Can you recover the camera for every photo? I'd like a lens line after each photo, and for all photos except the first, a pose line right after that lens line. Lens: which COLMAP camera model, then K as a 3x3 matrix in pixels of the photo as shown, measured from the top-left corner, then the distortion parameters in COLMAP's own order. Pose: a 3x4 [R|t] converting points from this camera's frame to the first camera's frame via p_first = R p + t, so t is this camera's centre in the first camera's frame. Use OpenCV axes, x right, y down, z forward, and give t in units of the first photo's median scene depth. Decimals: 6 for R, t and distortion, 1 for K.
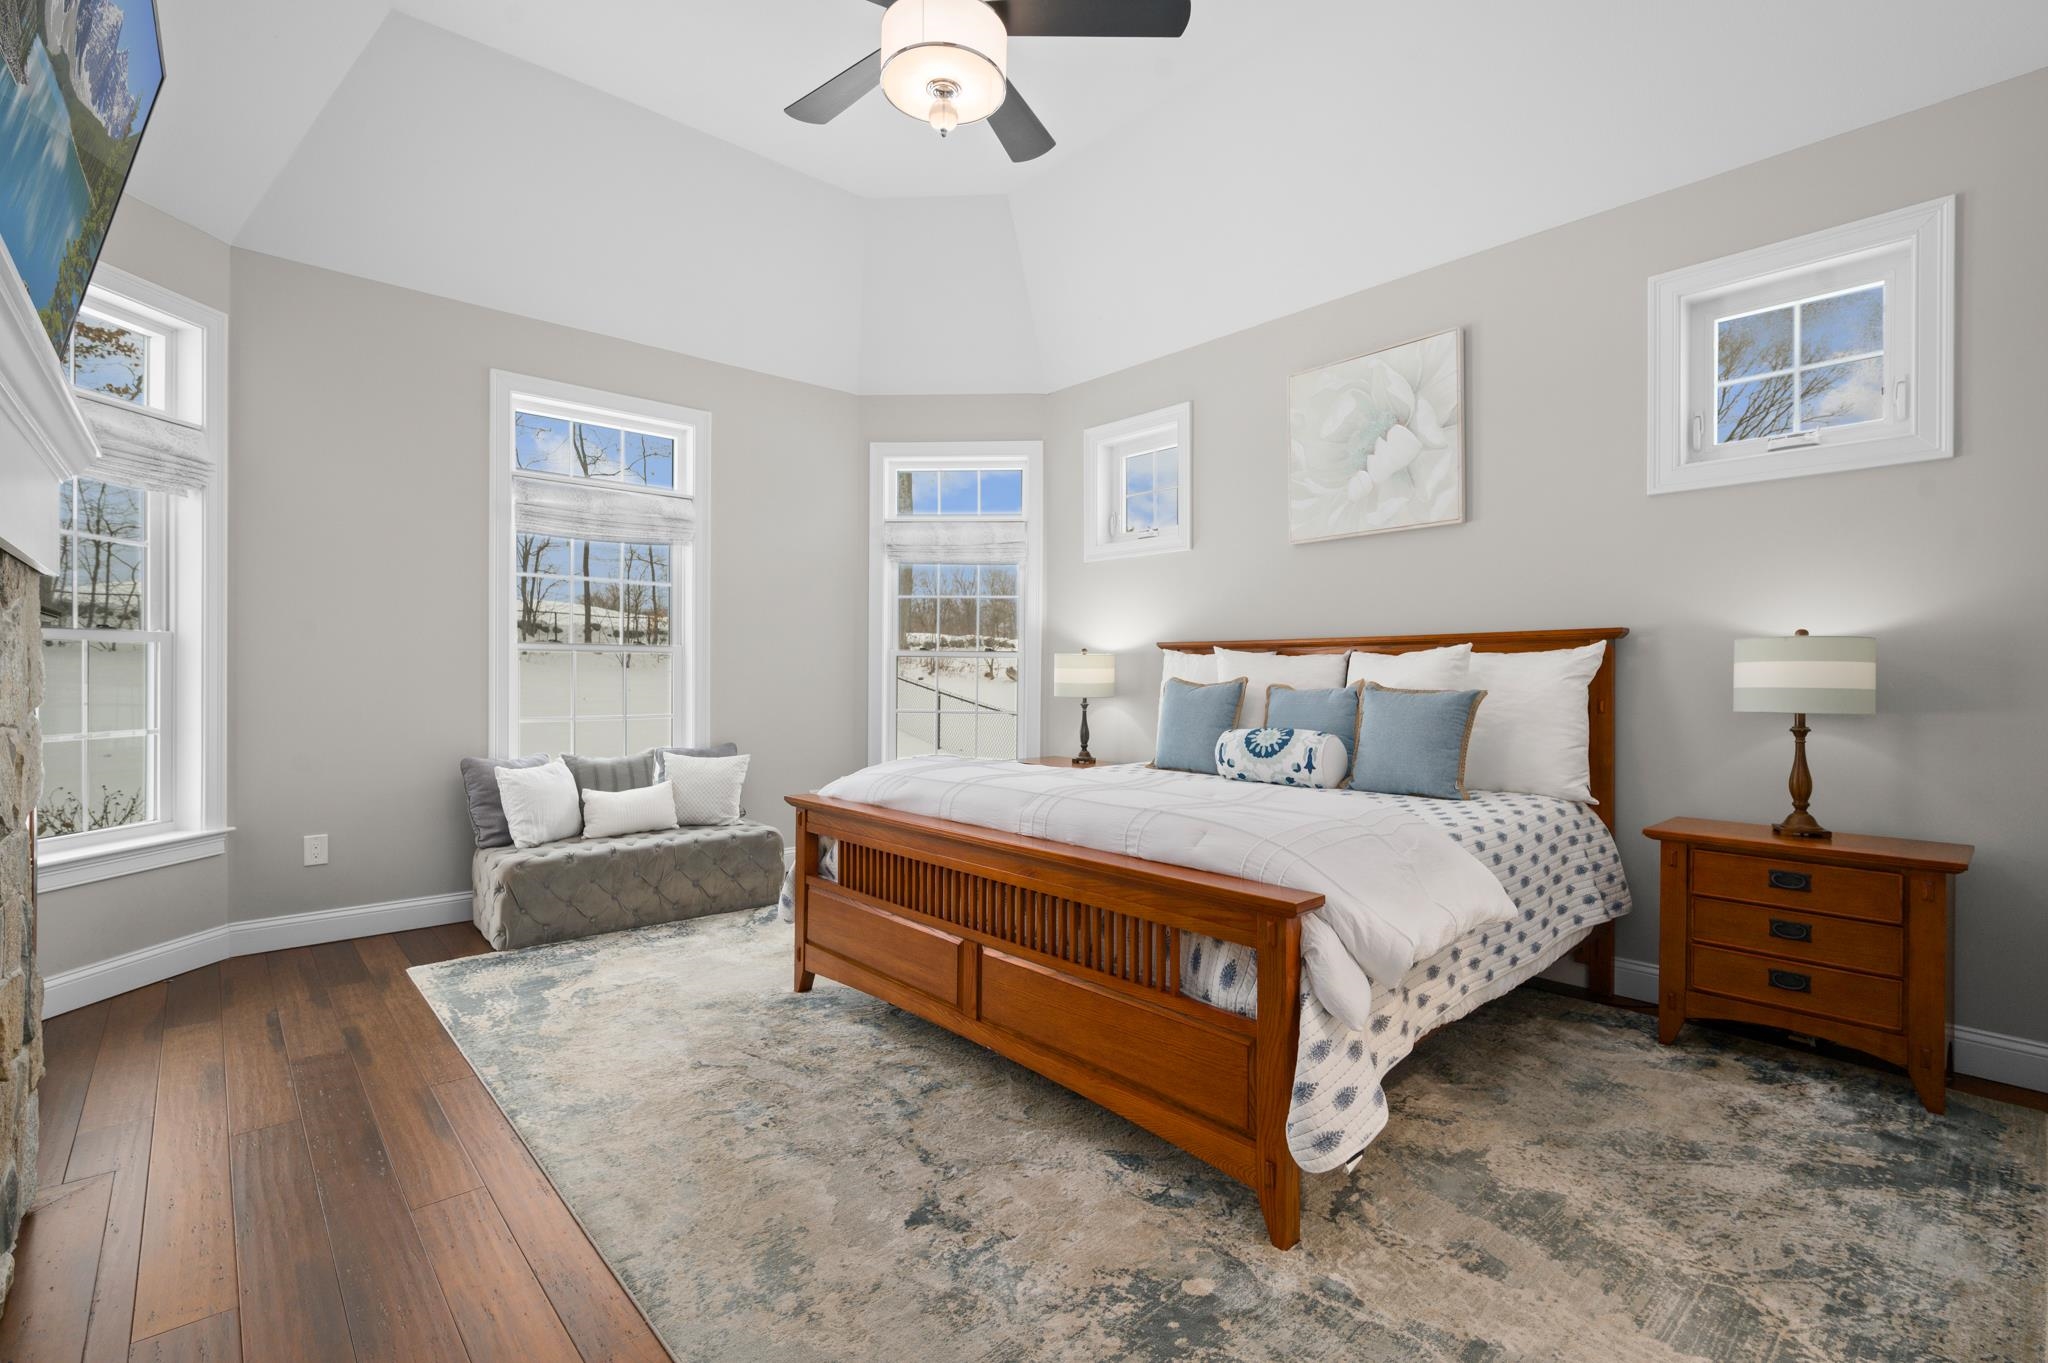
lens RADIAL K [[909.8, 0, 1036.9], [0, 909.8, 675.1], [0, 0, 1]] dist [0.000088, 0.000136]
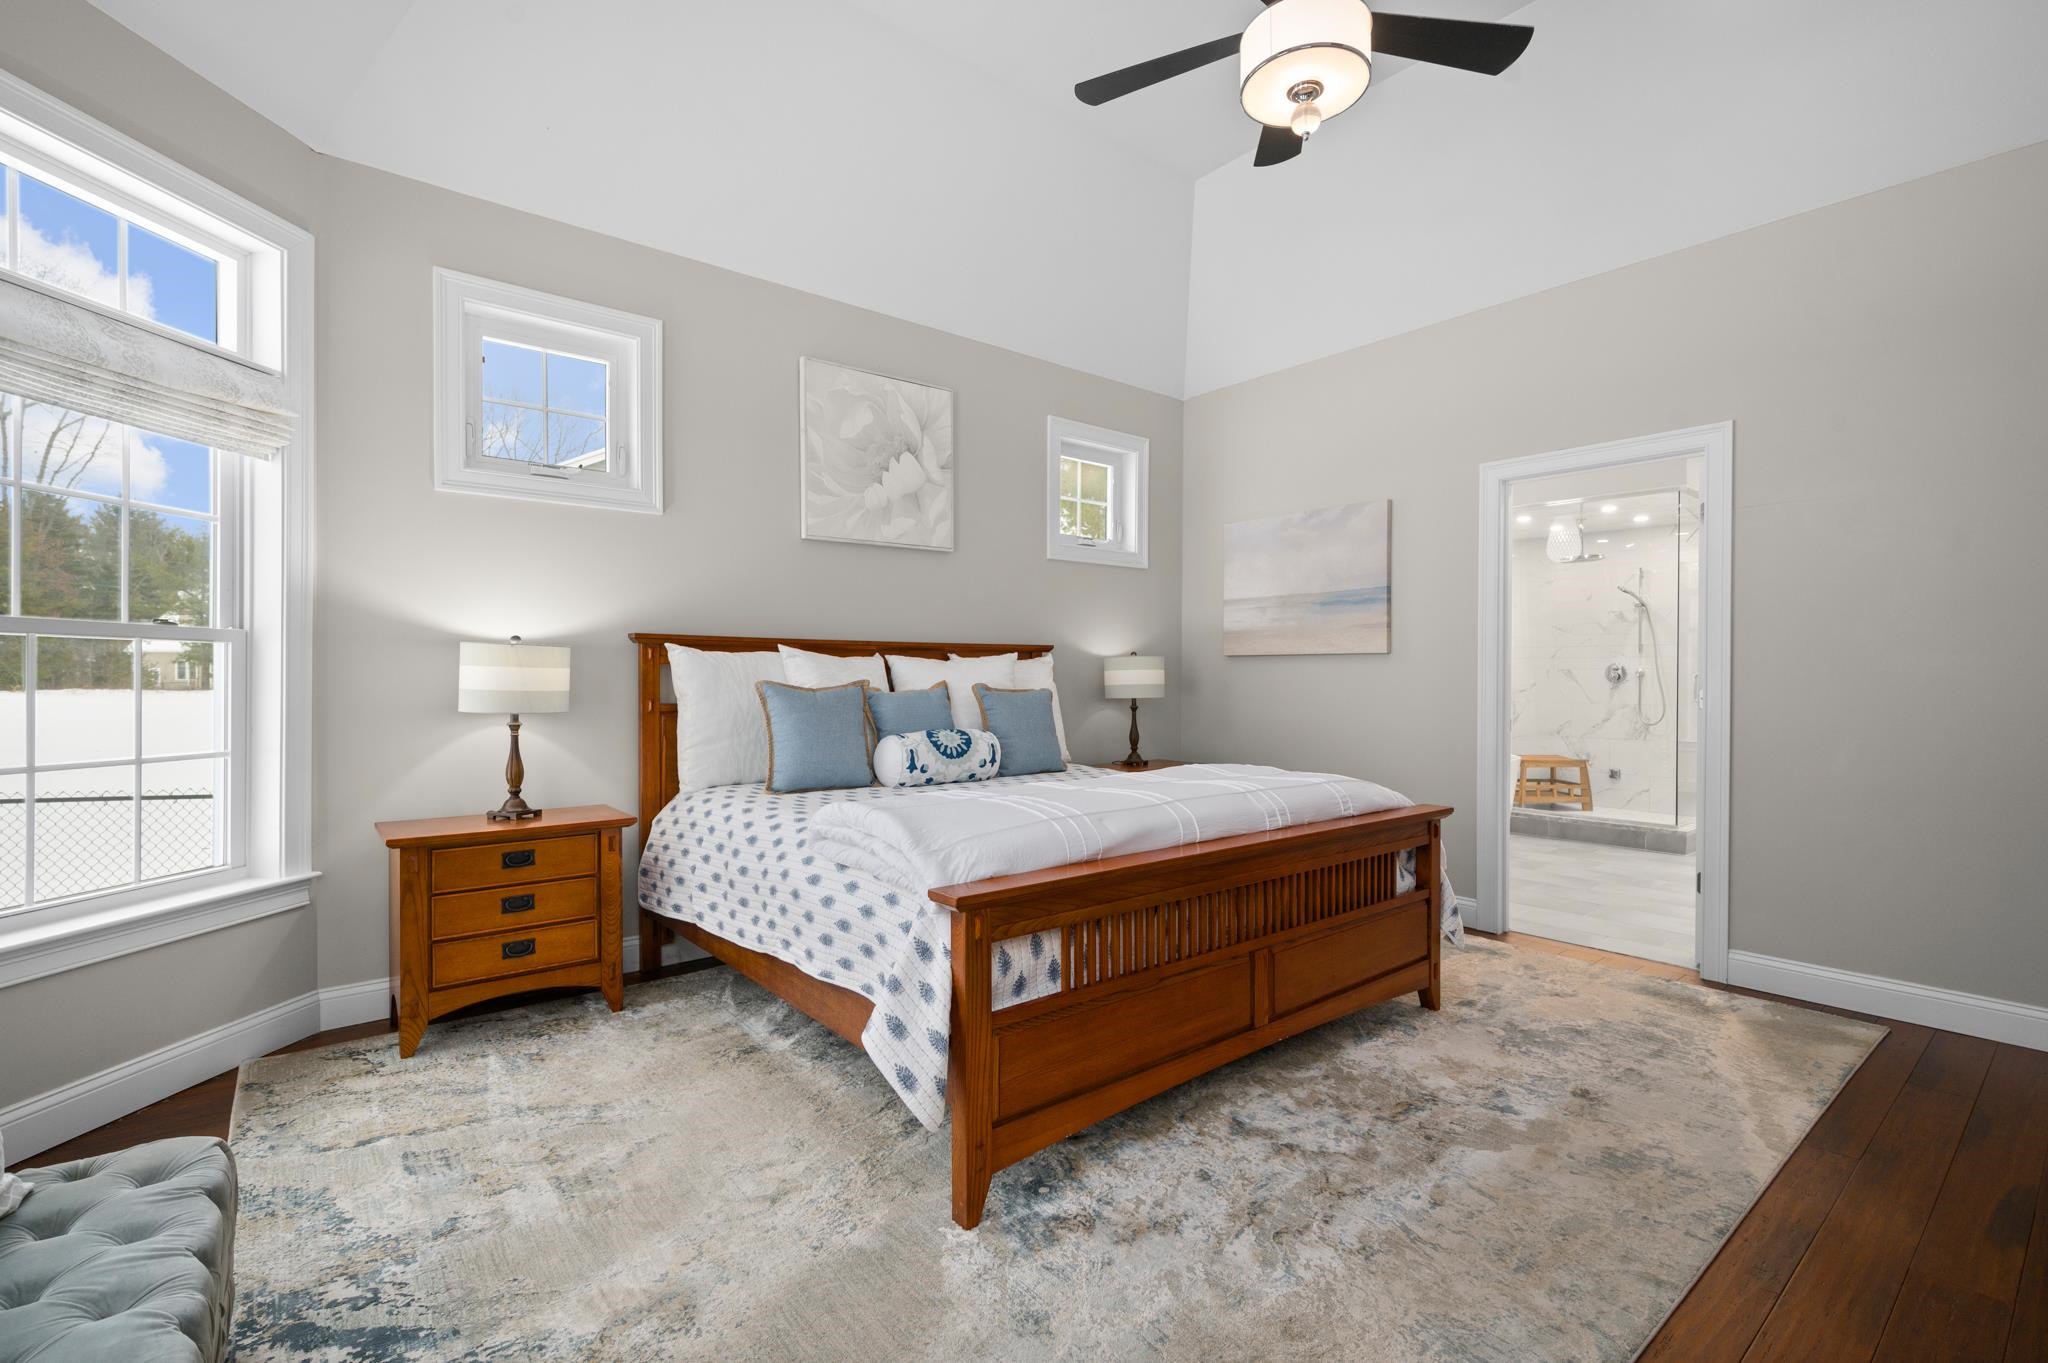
lens RADIAL K [[928.4, 0, 1028.9], [0, 928.4, 670.9], [0, 0, 1]] dist [0.000444, 0.000126]
pose [[0.063321, 0.006075, 0.997975, -0.703104], [-0.002178, 0.999980, -0.005949, -0.001606], [-0.997991, -0.001797, 0.063333, 0.755882]]
